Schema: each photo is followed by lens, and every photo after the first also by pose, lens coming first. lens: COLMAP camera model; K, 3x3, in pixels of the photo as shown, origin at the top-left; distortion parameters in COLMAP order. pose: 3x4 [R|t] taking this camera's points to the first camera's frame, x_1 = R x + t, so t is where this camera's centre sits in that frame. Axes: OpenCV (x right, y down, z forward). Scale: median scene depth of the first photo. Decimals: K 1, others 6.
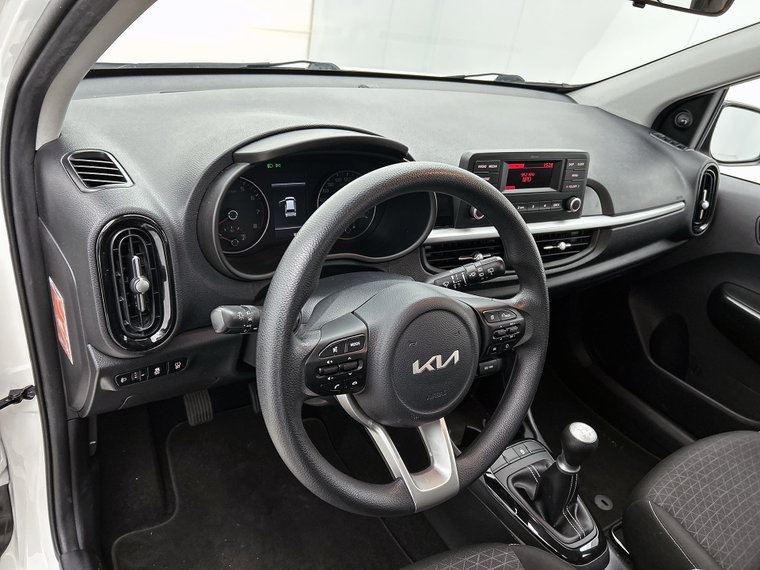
lens RADIAL K [[581.8, 0, 380.0], [0, 581.8, 285.0], [0, 0, 1]] dist [0.045029, -0.067816]
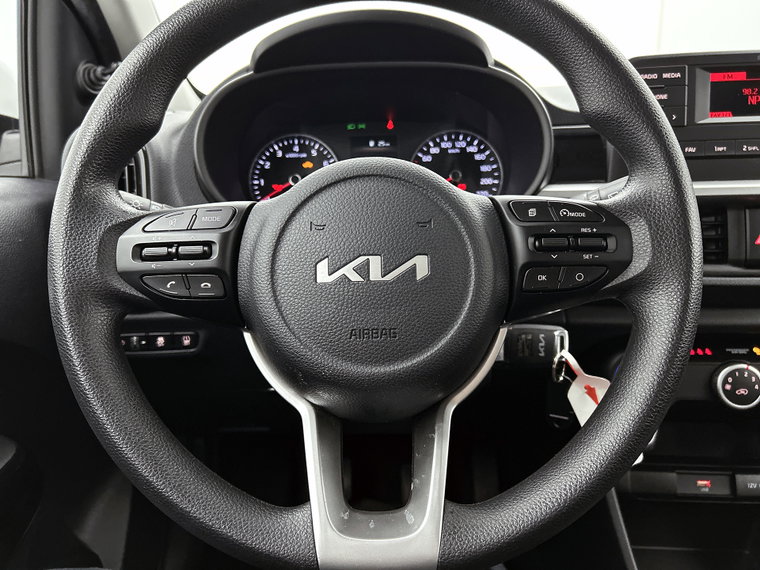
lens RADIAL K [[581.8, 0, 380.0], [0, 581.8, 285.0], [0, 0, 1]] dist [0.045029, -0.067816]
pose [[0.817432, -0.042739, -0.574437, 0.256747], [-0.133662, 0.955951, -0.261326, 0.179348], [0.560303, 0.290397, 0.775713, 0.386163]]
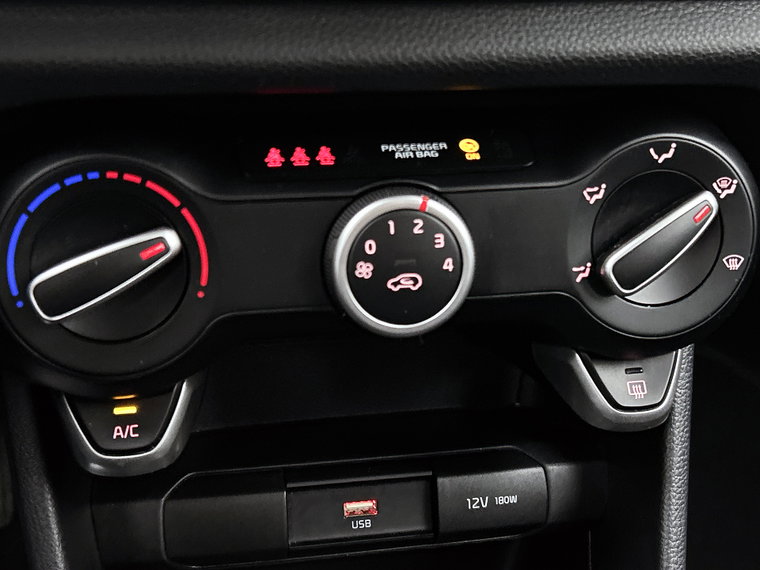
lens RADIAL K [[995.9, 0, 382.9], [0, 995.9, 288.3], [0, 0, 1]] dist [0.242419, -0.878753]
pose [[0.948769, 0.039820, -0.313452, 0.302114], [-0.052191, 0.998150, -0.031172, 0.093757], [0.311631, 0.045934, 0.949092, 0.766522]]
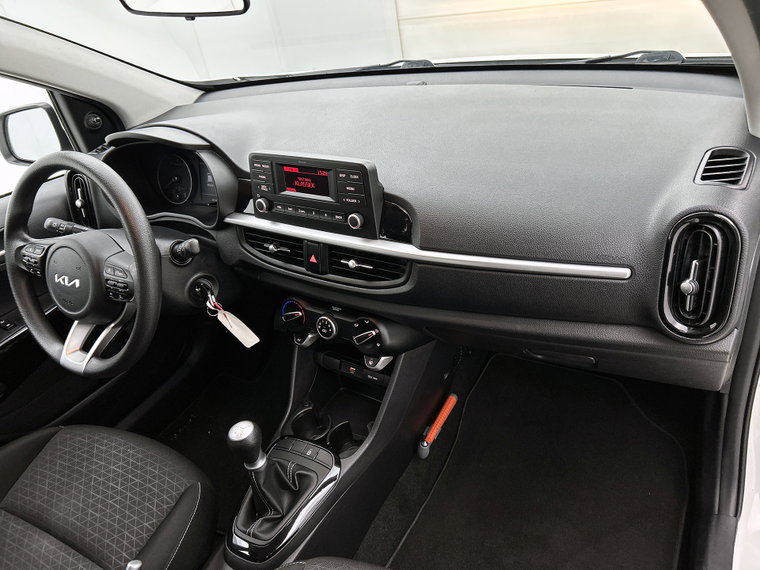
lens RADIAL K [[581.8, 0, 380.0], [0, 581.8, 285.0], [0, 0, 1]] dist [0.045029, -0.067816]
pose [[0.446616, 0.275044, -0.851402, 1.147879], [-0.242232, 0.953211, 0.180867, -0.216900], [0.861312, 0.125458, 0.492343, 0.608781]]
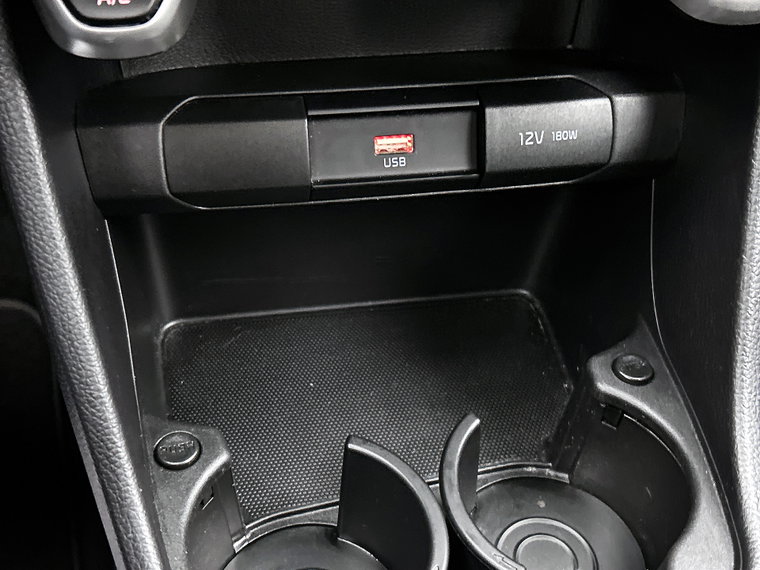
lens RADIAL K [[998.2, 0, 379.3], [0, 998.2, 316.7], [0, 0, 1]] dist [0.174101, -0.486641]
pose [[0.953413, 0.124770, -0.274657, 0.266514], [-0.062044, 0.972097, 0.226226, 0.151406], [0.295219, -0.198646, 0.934551, 0.818421]]
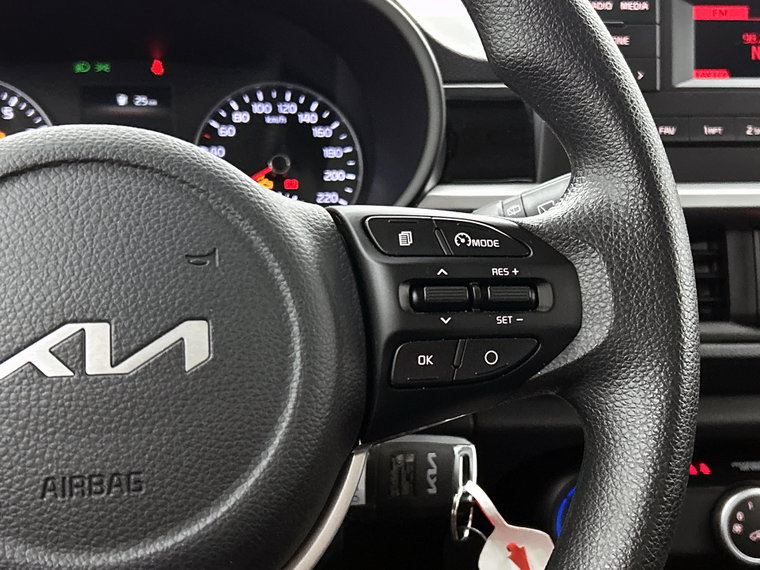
lens RADIAL K [[995.9, 0, 382.9], [0, 995.9, 288.3], [0, 0, 1]] dist [0.242419, -0.878753]
pose [[0.920493, -0.079458, -0.382595, 0.247678], [-0.059522, 0.939170, -0.338255, 0.159068], [0.386199, 0.334134, 0.859770, 0.420837]]
